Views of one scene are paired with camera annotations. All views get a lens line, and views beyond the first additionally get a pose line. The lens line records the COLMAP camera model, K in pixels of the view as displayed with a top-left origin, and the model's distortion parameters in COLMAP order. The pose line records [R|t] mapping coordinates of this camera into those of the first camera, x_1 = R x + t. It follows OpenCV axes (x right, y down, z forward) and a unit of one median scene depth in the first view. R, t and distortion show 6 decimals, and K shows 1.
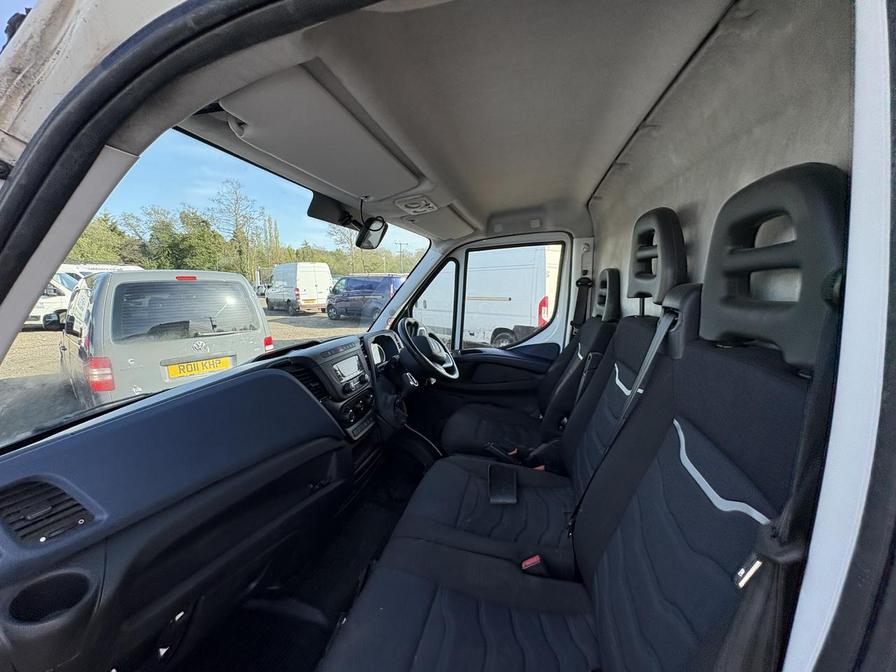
lens RADIAL K [[358.3, 0, 448.8], [0, 358.3, 332.6], [0, 0, 1]] dist [0.002938, -0.000389]
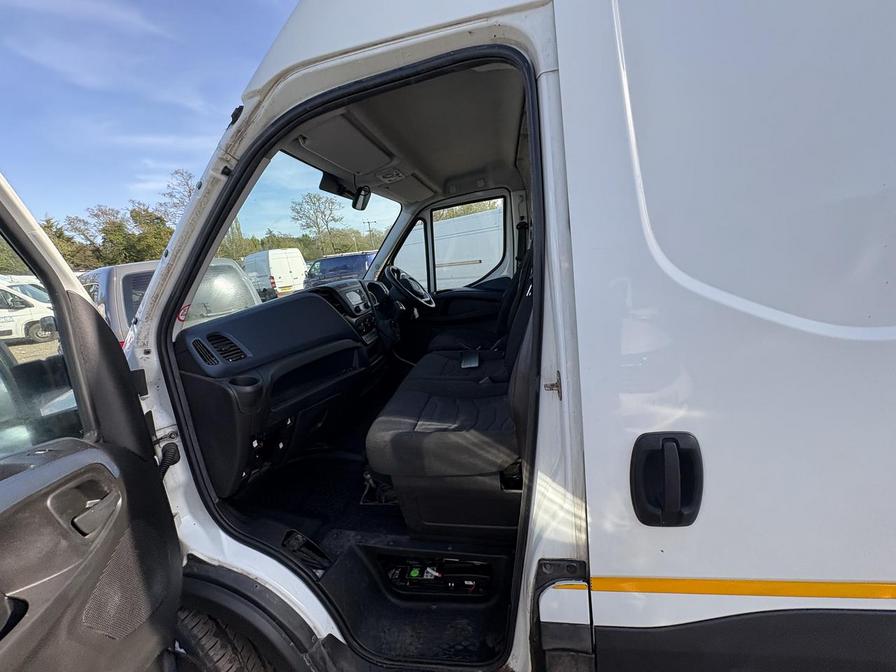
lens RADIAL K [[358.3, 0, 449.4], [0, 358.3, 336.4], [0, 0, 1]] dist [0.002938, -0.000389]
pose [[0.992445, -0.112389, 0.049221, 0.001459], [0.108141, 0.990764, 0.081805, 0.084462], [-0.057960, -0.075864, 0.995432, -0.218813]]
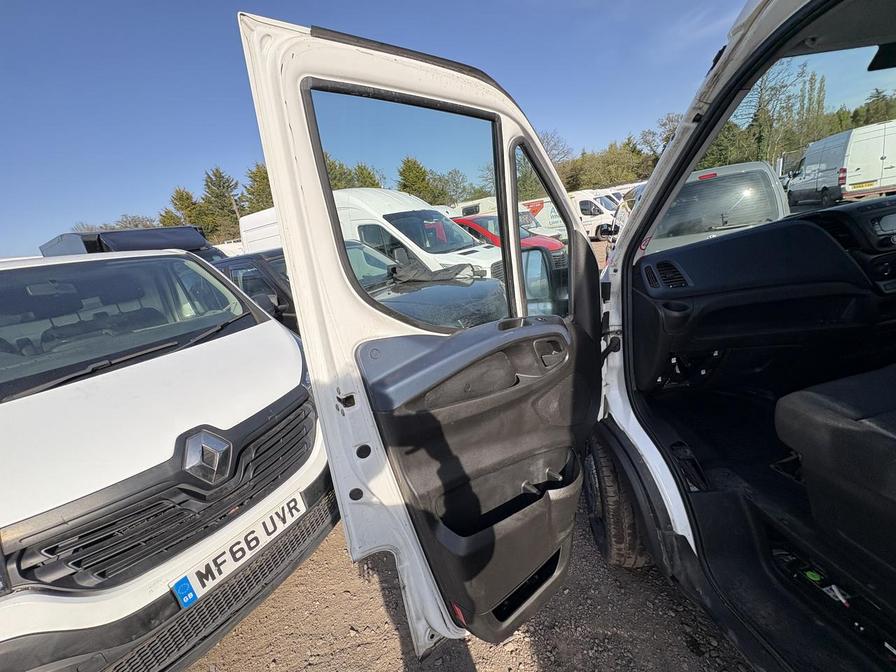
lens RADIAL K [[358.3, 0, 445.5], [0, 358.3, 335.3], [0, 0, 1]] dist [0.002938, -0.000389]
pose [[0.358969, 0.197595, -0.912194, 0.118090], [0.037929, 0.973438, 0.225788, 0.061001], [0.932579, -0.115649, 0.341939, -0.256279]]
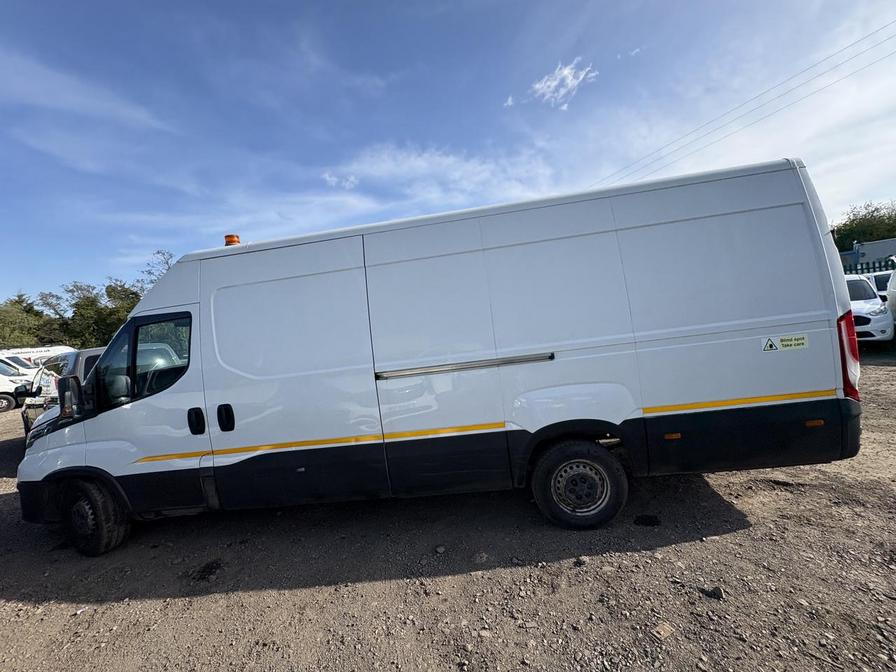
lens RADIAL K [[358.3, 0, 452.5], [0, 358.3, 329.9], [0, 0, 1]] dist [0.002938, -0.000389]
pose [[0.985317, -0.107170, 0.132910, 0.758478], [0.122575, 0.985924, -0.113709, 0.184024], [-0.118853, 0.128330, 0.984584, -1.180098]]
